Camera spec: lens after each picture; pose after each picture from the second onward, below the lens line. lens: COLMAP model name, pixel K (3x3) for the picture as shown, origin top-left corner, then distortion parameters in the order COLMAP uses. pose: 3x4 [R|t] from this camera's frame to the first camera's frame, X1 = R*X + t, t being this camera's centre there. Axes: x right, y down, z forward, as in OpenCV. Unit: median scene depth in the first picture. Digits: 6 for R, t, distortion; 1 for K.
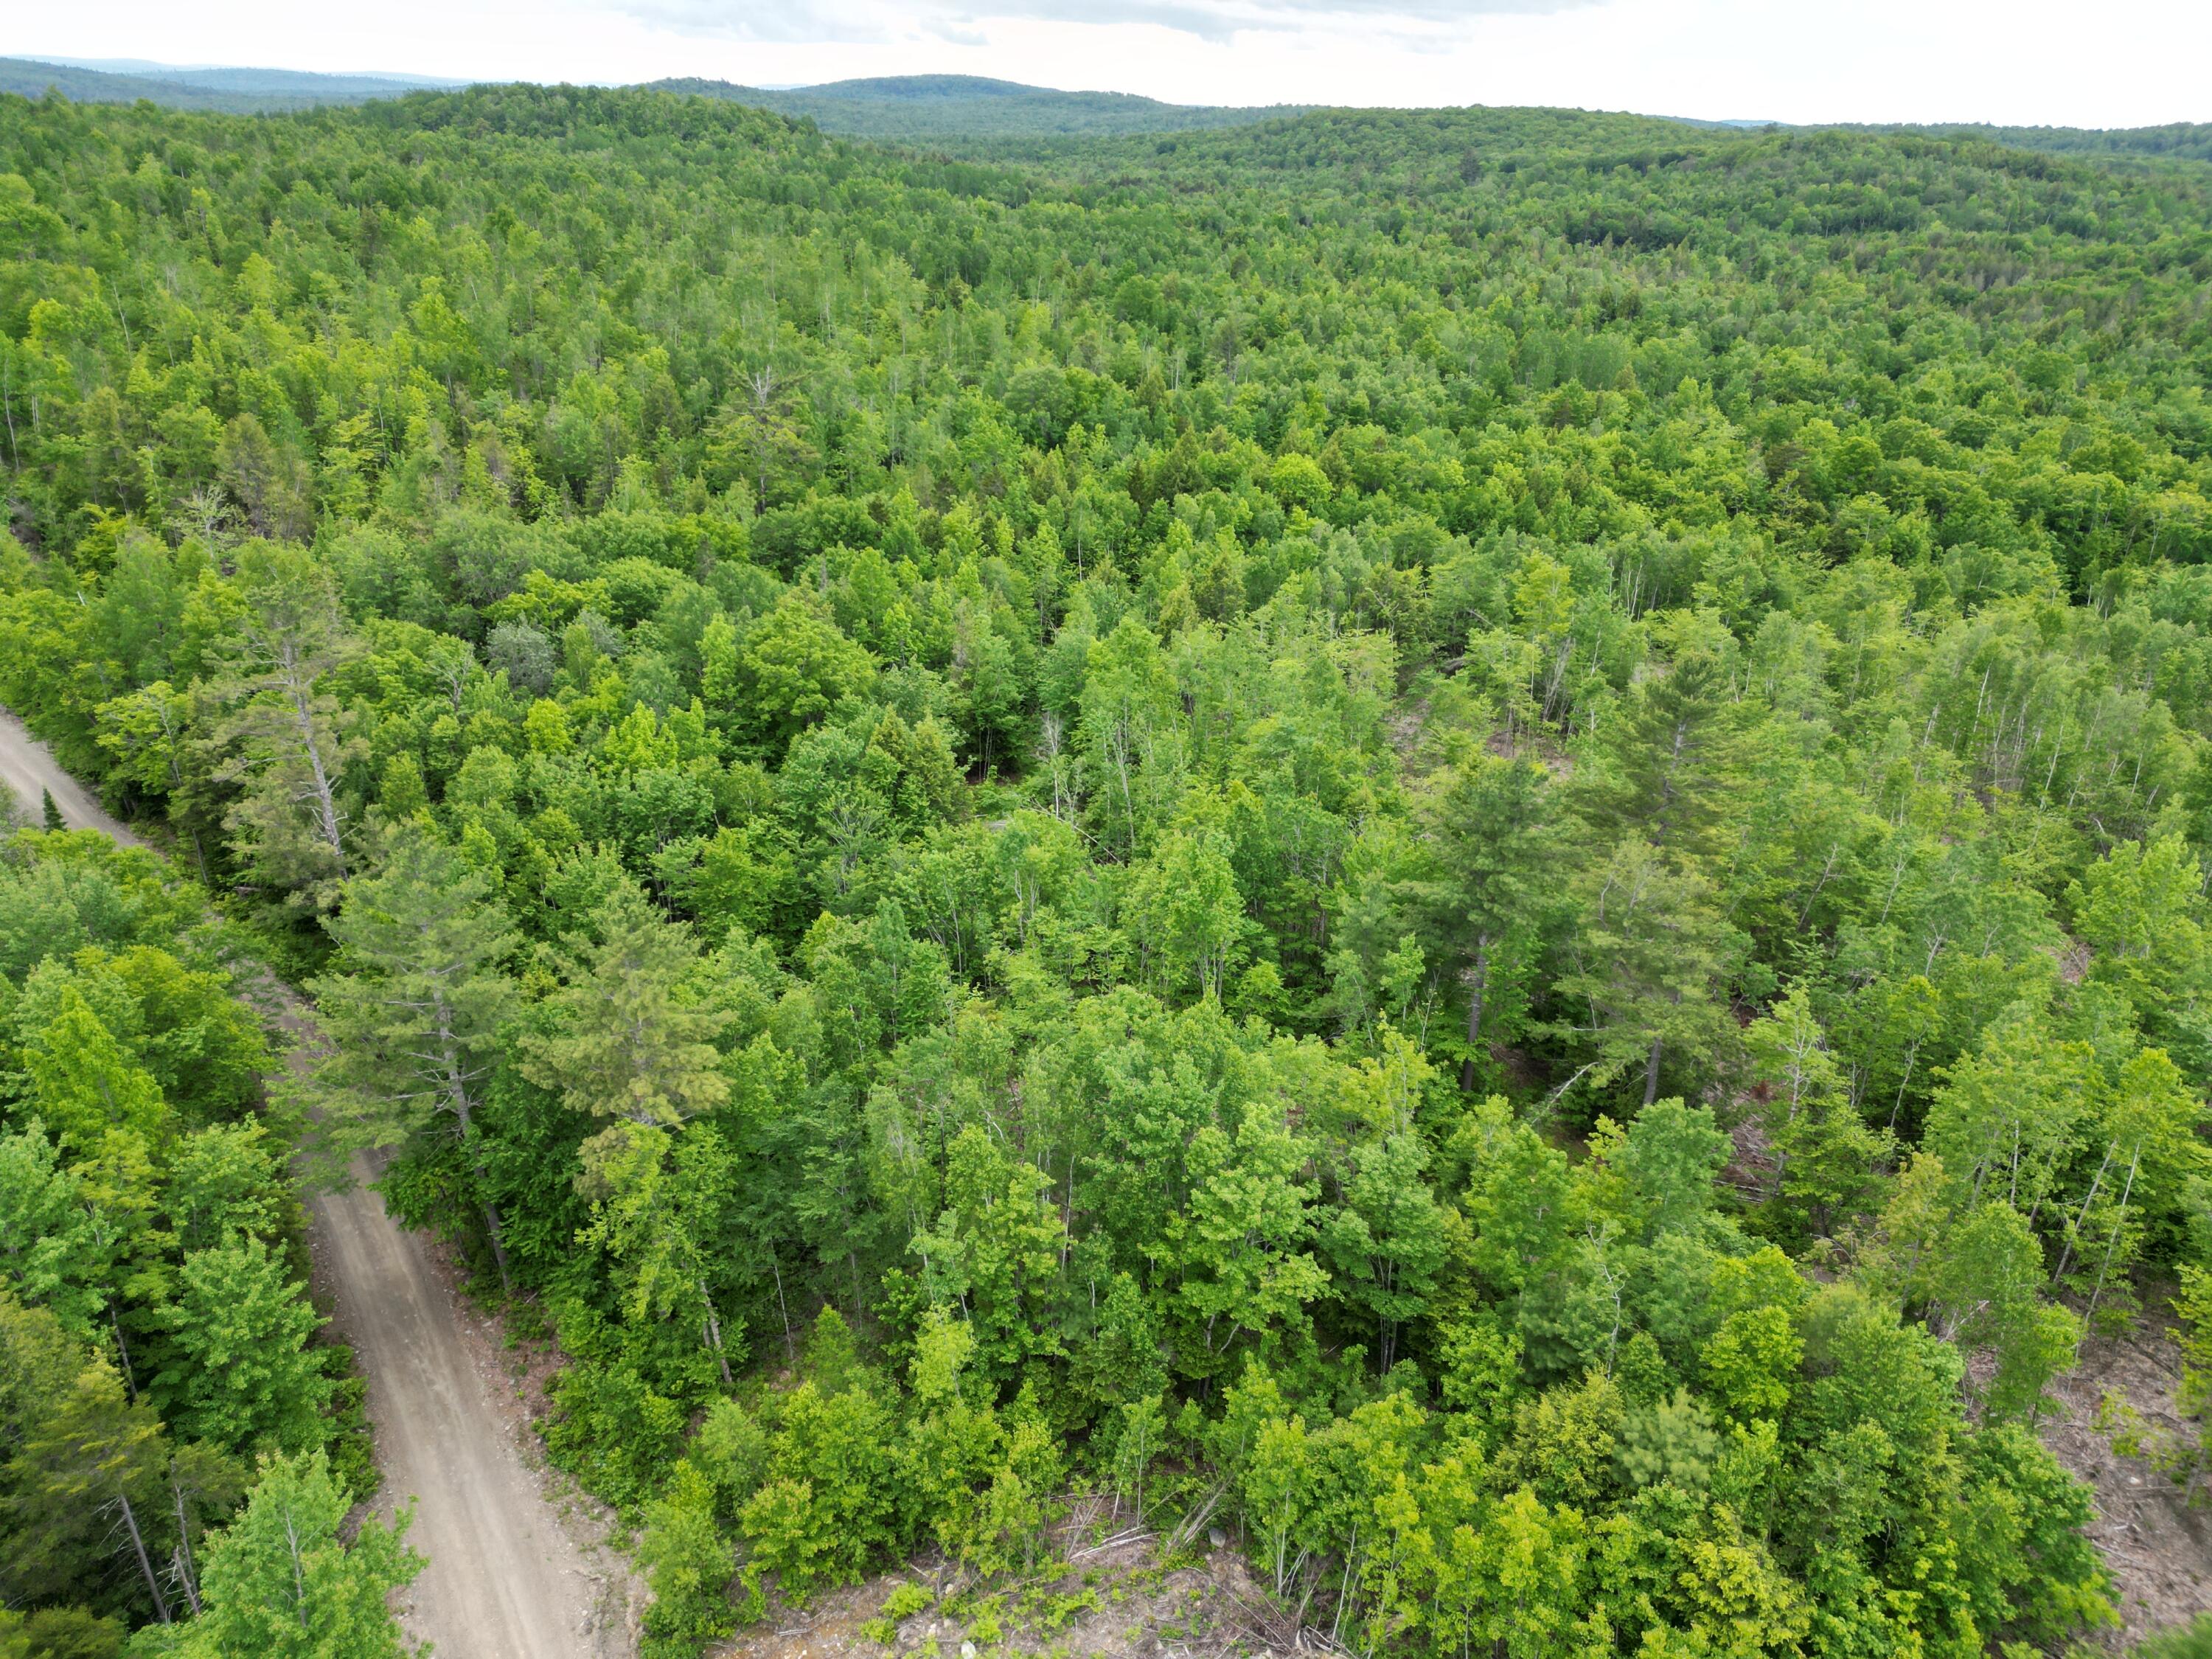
lens RADIAL K [[1535.6, 0, 1113.1], [0, 1535.6, 833.8], [0, 0, 1]] dist [0.086420, -0.087070]
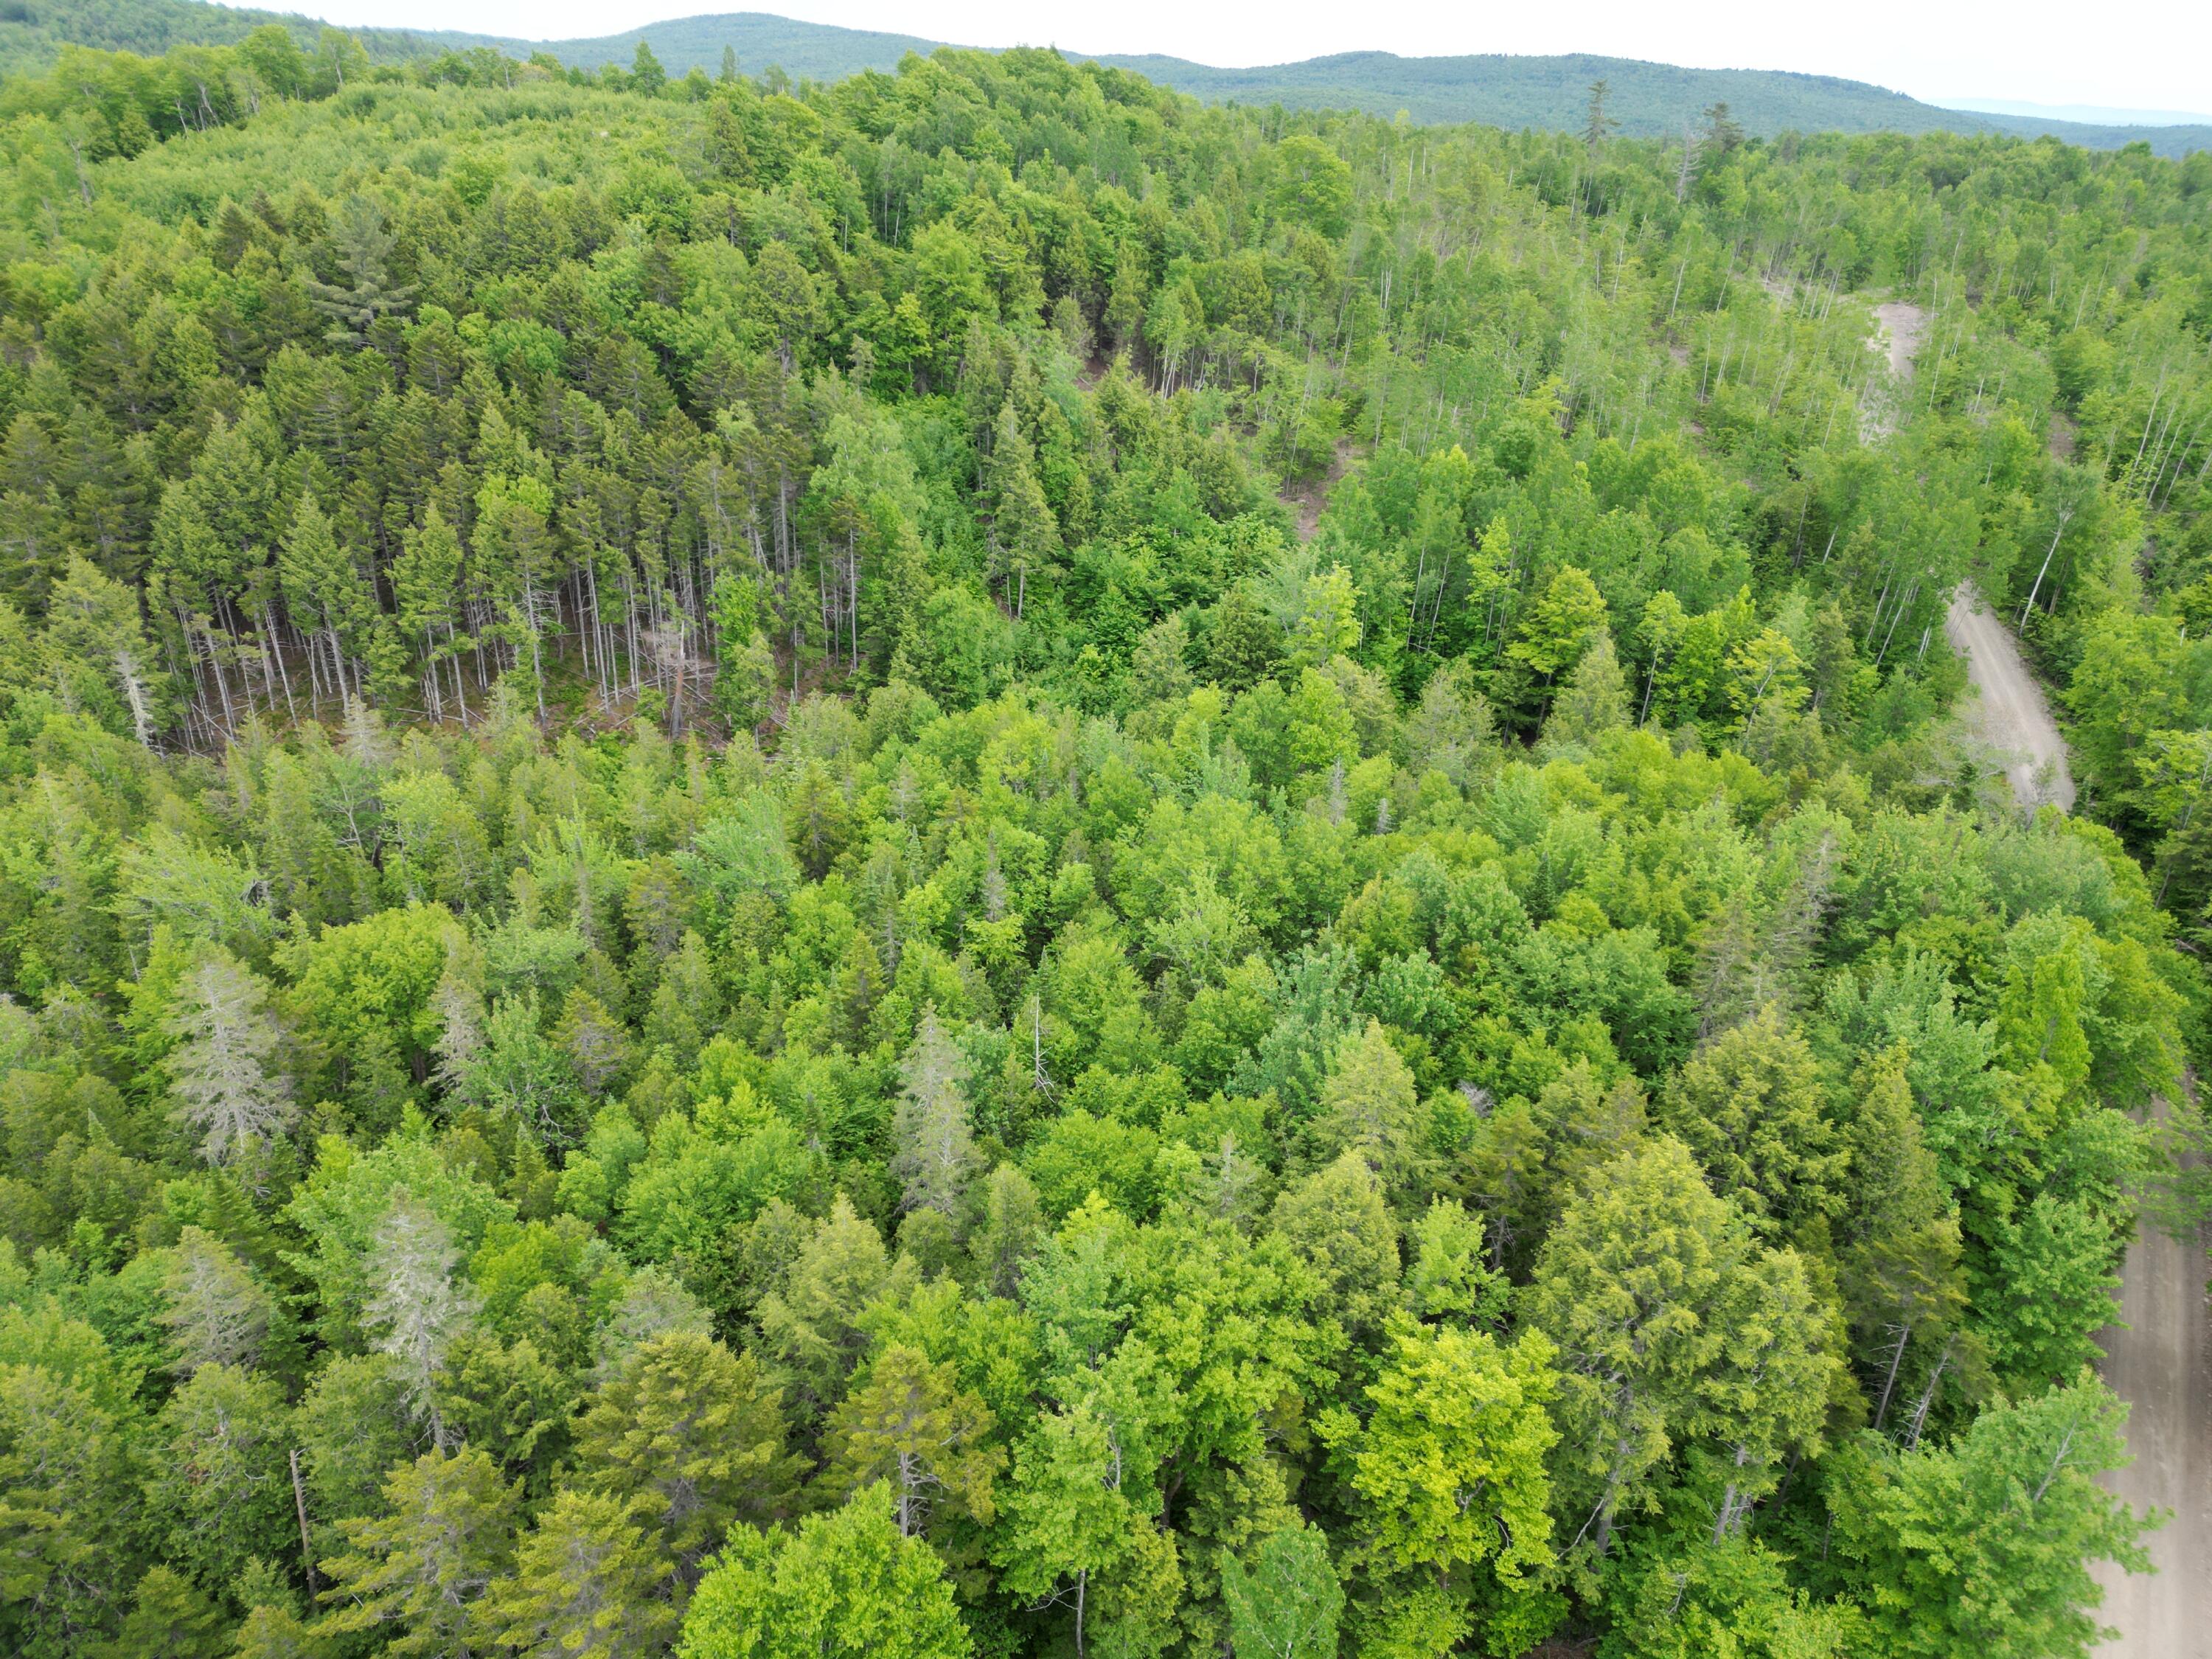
lens RADIAL K [[1535.6, 0, 1113.1], [0, 1535.6, 833.8], [0, 0, 1]] dist [0.086420, -0.087070]
pose [[0.389171, 0.382856, -0.837835, -0.012523], [-0.414144, 0.885152, 0.212110, 0.048285], [0.822819, 0.264438, 0.503033, -0.090473]]
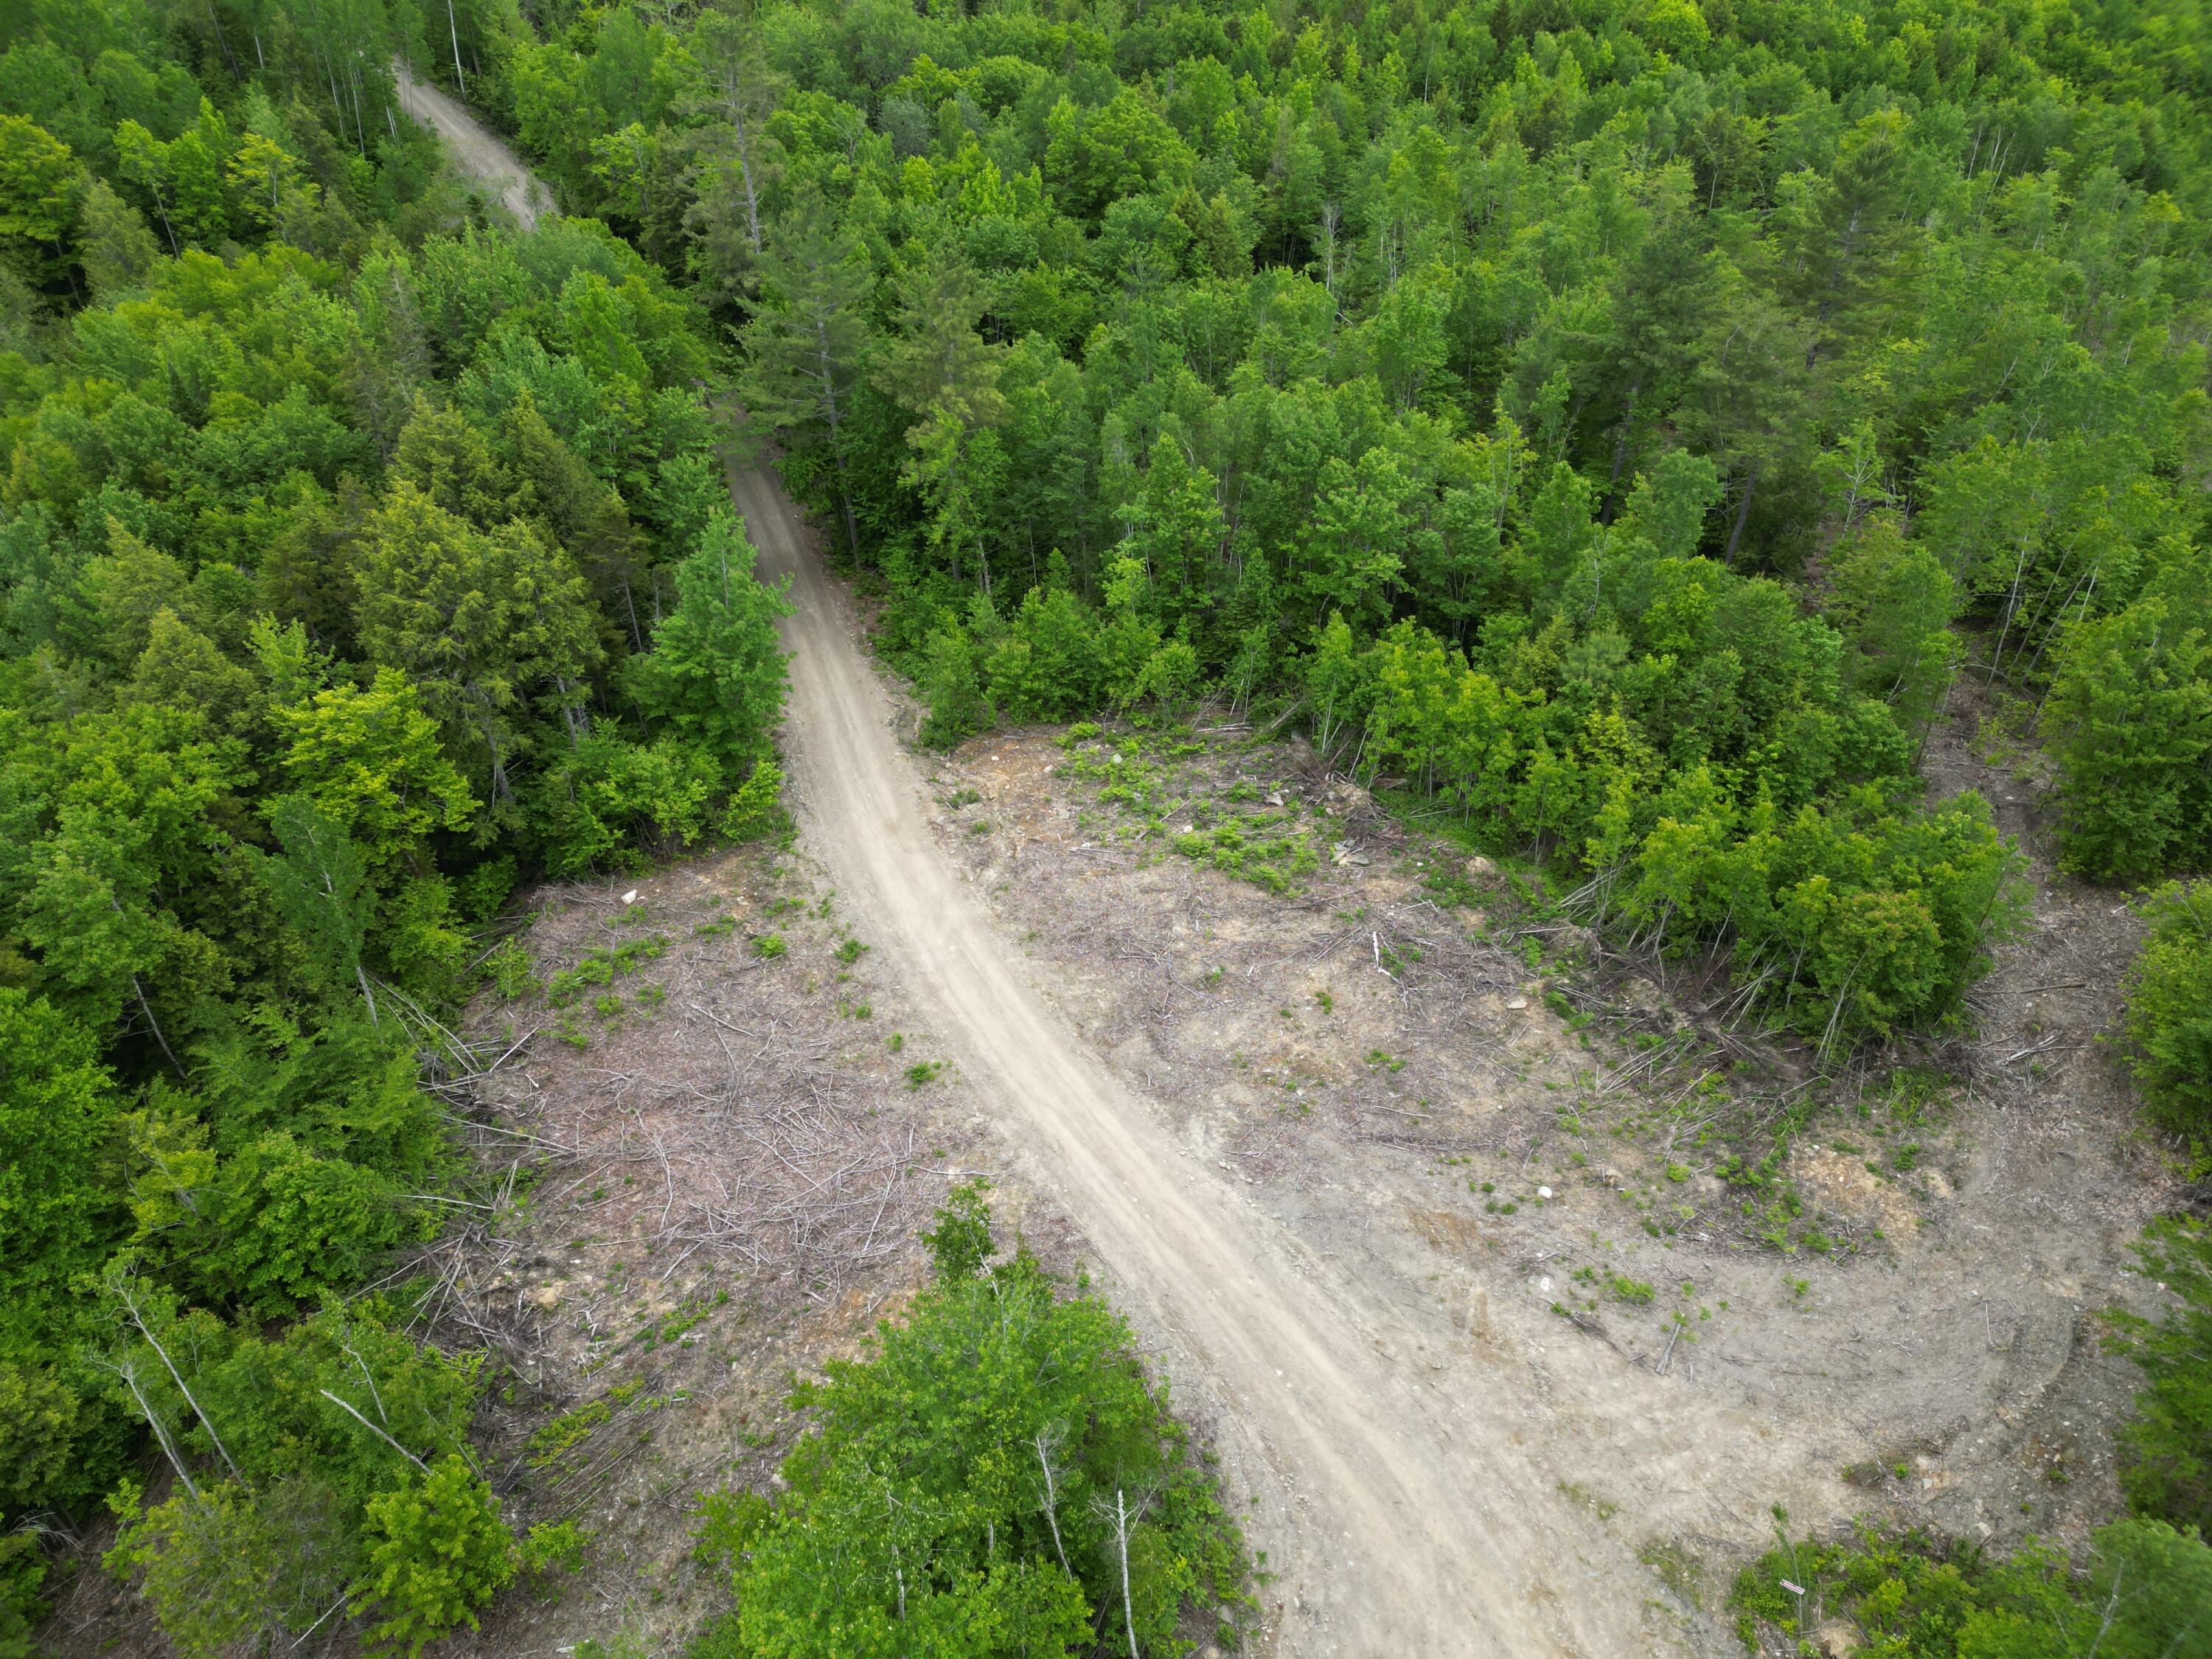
lens RADIAL K [[1535.6, 0, 1113.1], [0, 1535.6, 833.8], [0, 0, 1]] dist [0.086420, -0.087070]
pose [[0.966027, 0.155990, -0.206057, 0.121044], [-0.104744, 0.965199, 0.239623, 0.122128], [0.236264, -0.209899, 0.948747, -0.242918]]
